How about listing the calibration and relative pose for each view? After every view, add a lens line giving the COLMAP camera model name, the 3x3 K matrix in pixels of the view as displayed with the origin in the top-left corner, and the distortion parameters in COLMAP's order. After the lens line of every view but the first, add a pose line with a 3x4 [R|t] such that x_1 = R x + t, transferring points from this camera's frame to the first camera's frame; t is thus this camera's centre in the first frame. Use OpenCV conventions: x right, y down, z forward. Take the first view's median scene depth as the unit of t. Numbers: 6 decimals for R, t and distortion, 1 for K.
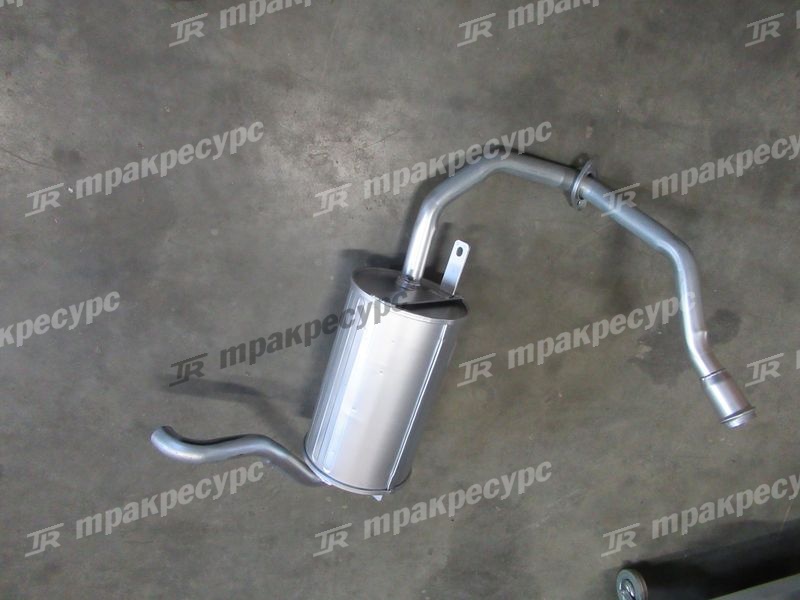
lens RADIAL K [[620.6, 0, 396.2], [0, 620.6, 303.3], [0, 0, 1]] dist [0.011618, 0.010548]
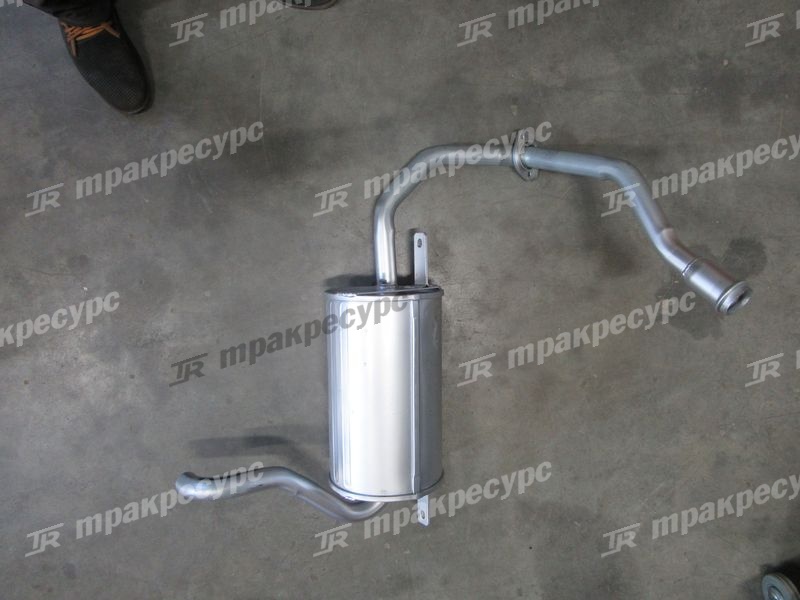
lens RADIAL K [[620.6, 0, 400.3], [0, 620.6, 302.0], [0, 0, 1]] dist [0.011618, 0.010548]
pose [[0.943624, -0.289521, -0.160474, 0.183125], [0.237889, 0.930227, -0.279438, 0.256120], [0.230180, 0.225510, 0.946659, 0.019877]]
